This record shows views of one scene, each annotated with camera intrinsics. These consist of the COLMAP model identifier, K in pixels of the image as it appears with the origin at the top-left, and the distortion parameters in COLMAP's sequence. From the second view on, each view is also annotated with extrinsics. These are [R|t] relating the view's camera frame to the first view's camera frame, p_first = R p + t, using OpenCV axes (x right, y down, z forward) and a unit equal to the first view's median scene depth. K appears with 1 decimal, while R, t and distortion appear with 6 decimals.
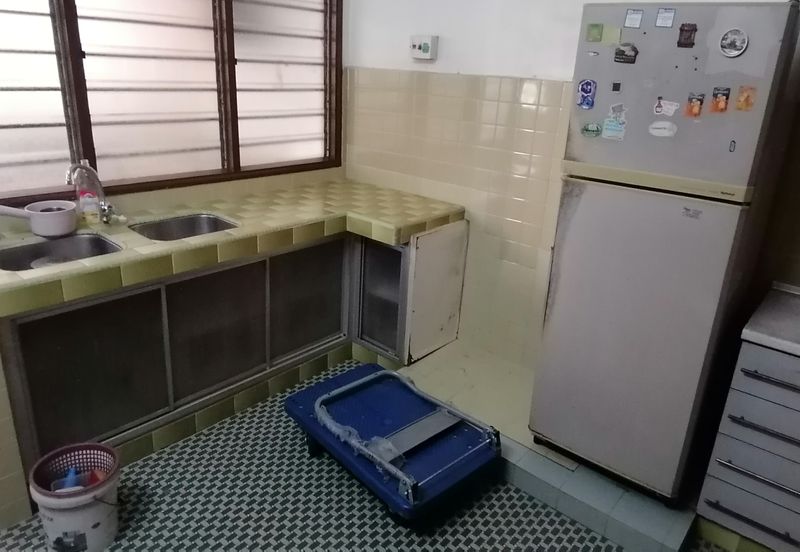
lens RADIAL K [[577.7, 0, 397.0], [0, 577.7, 284.2], [0, 0, 1]] dist [0.059150, -0.088918]
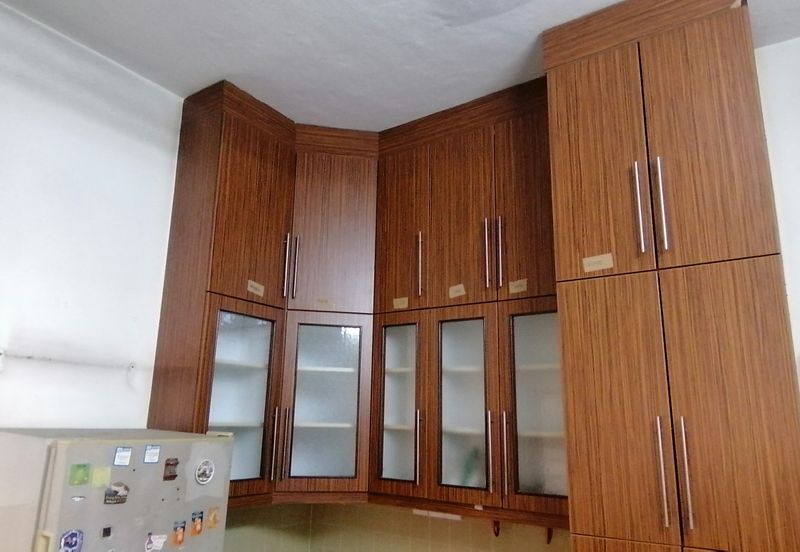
lens RADIAL K [[577.7, 0, 389.7], [0, 577.7, 283.1], [0, 0, 1]] dist [0.059150, -0.088918]
pose [[-0.101127, 0.170952, 0.980076, -0.459954], [0.330417, 0.934979, -0.128993, -0.353219], [-0.938402, 0.310789, -0.151037, 0.513114]]
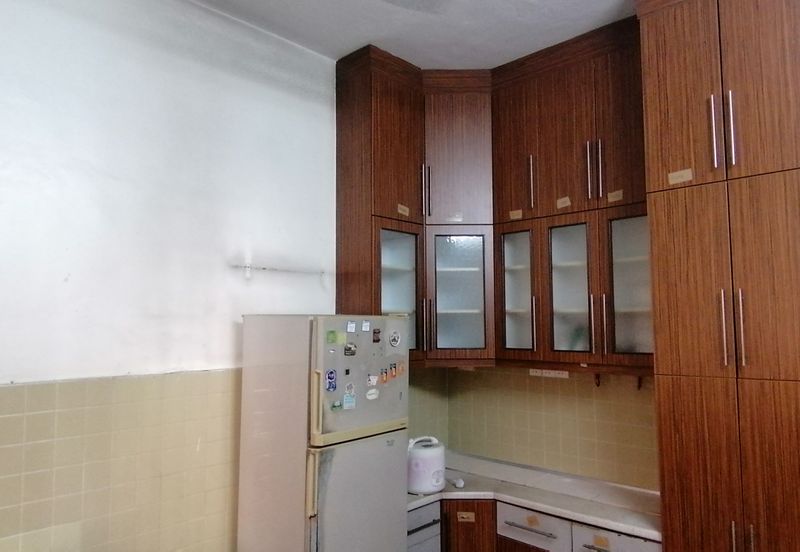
lens RADIAL K [[577.7, 0, 388.9], [0, 577.7, 286.1], [0, 0, 1]] dist [0.059150, -0.088918]
pose [[0.049508, 0.005866, 0.998756, -0.801907], [0.367681, 0.929650, -0.023686, -0.374583], [-0.928633, 0.368397, 0.043869, 0.633548]]
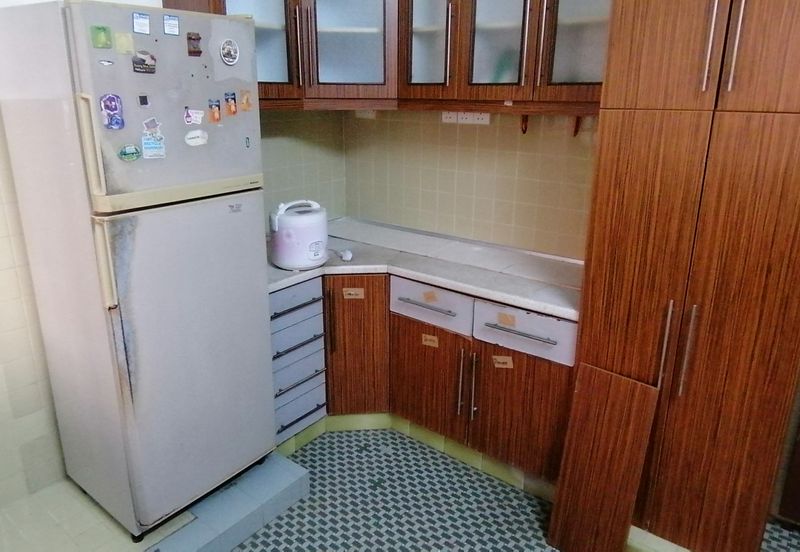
lens RADIAL K [[577.7, 0, 389.8], [0, 577.7, 274.9], [0, 0, 1]] dist [0.059150, -0.088918]
pose [[-0.054477, -0.360833, 0.931038, -0.452371], [0.352176, 0.865558, 0.356063, -0.239593], [-0.934347, 0.347287, 0.079924, 0.552569]]
